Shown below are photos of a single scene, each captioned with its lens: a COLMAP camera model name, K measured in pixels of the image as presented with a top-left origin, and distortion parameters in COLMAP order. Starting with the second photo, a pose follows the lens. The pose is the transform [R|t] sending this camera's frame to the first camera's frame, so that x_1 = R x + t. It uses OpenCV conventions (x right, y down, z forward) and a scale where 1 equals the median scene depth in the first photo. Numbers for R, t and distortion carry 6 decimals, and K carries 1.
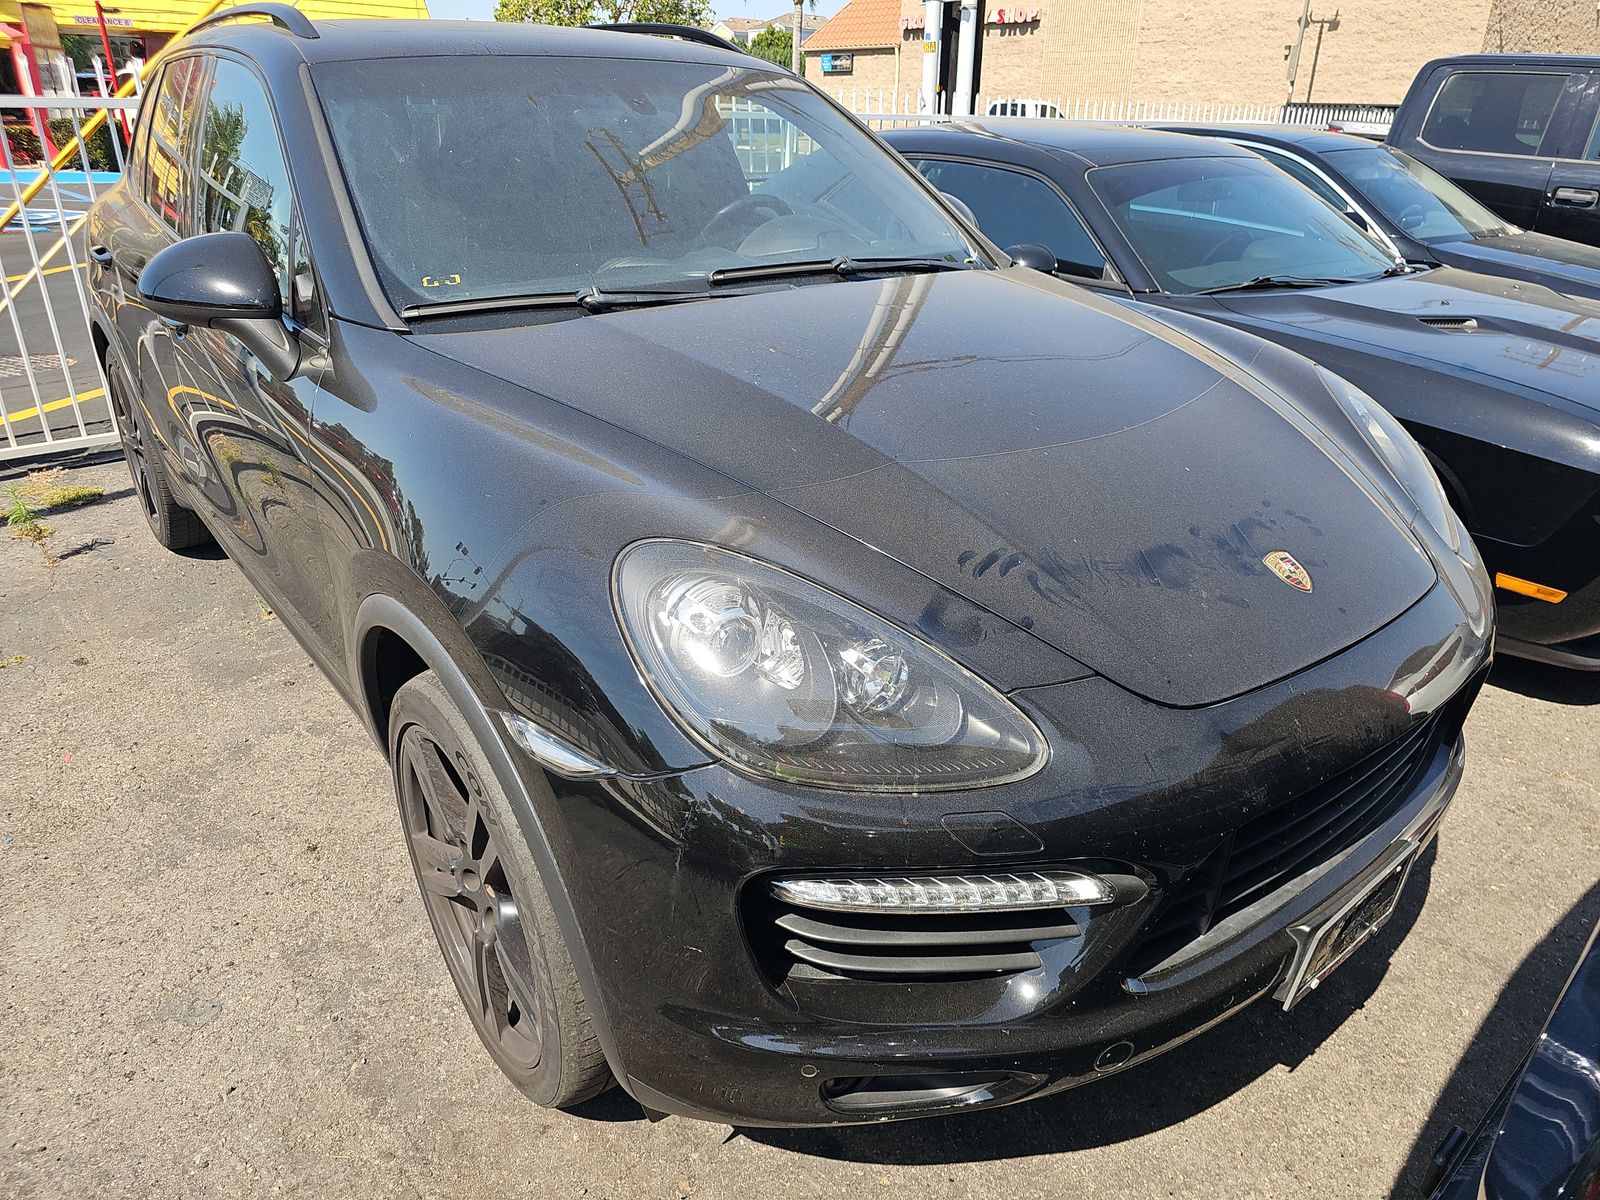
lens RADIAL K [[1072.1, 0, 809.2], [0, 1072.1, 598.5], [0, 0, 1]] dist [0.036497, -0.034467]
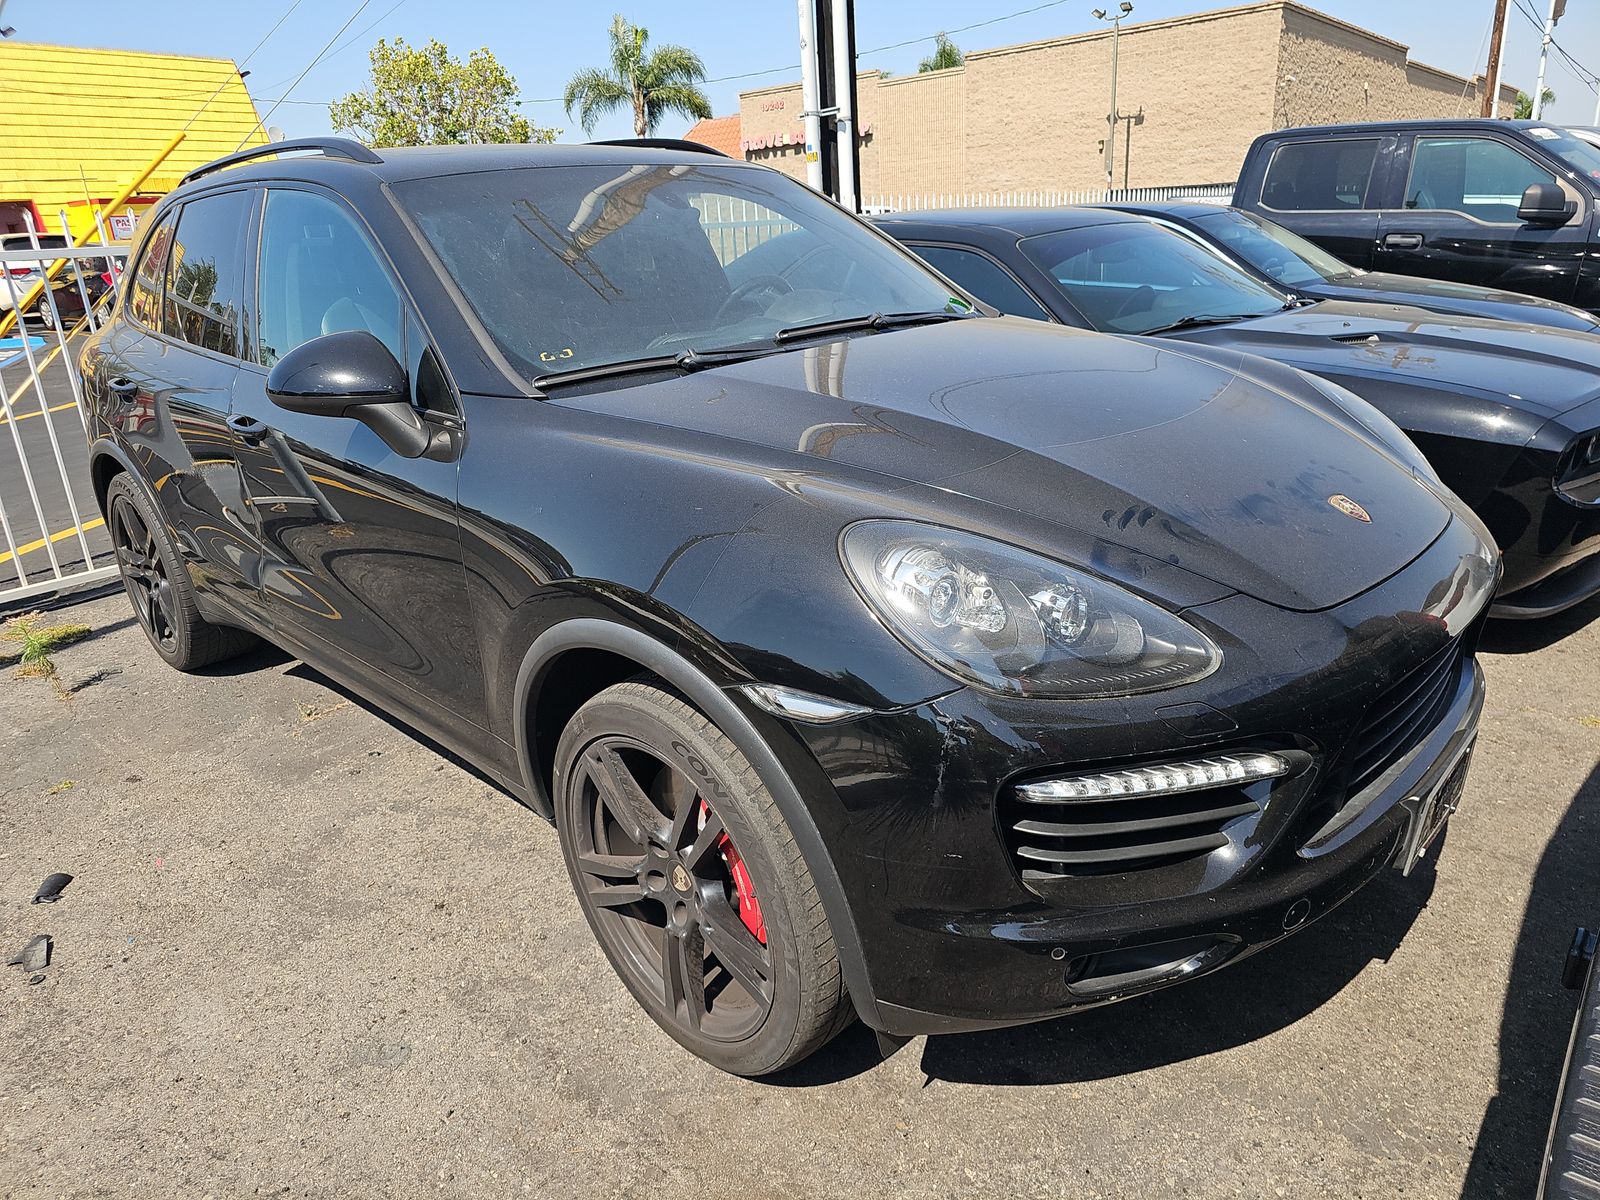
lens RADIAL K [[1072.1, 0, 797.2], [0, 1072.1, 599.9], [0, 0, 1]] dist [0.036497, -0.034467]
pose [[0.989523, -0.107331, 0.096560, -0.226353], [0.115784, 0.989486, -0.086669, 0.083195], [-0.086243, 0.096941, 0.991547, -0.106978]]
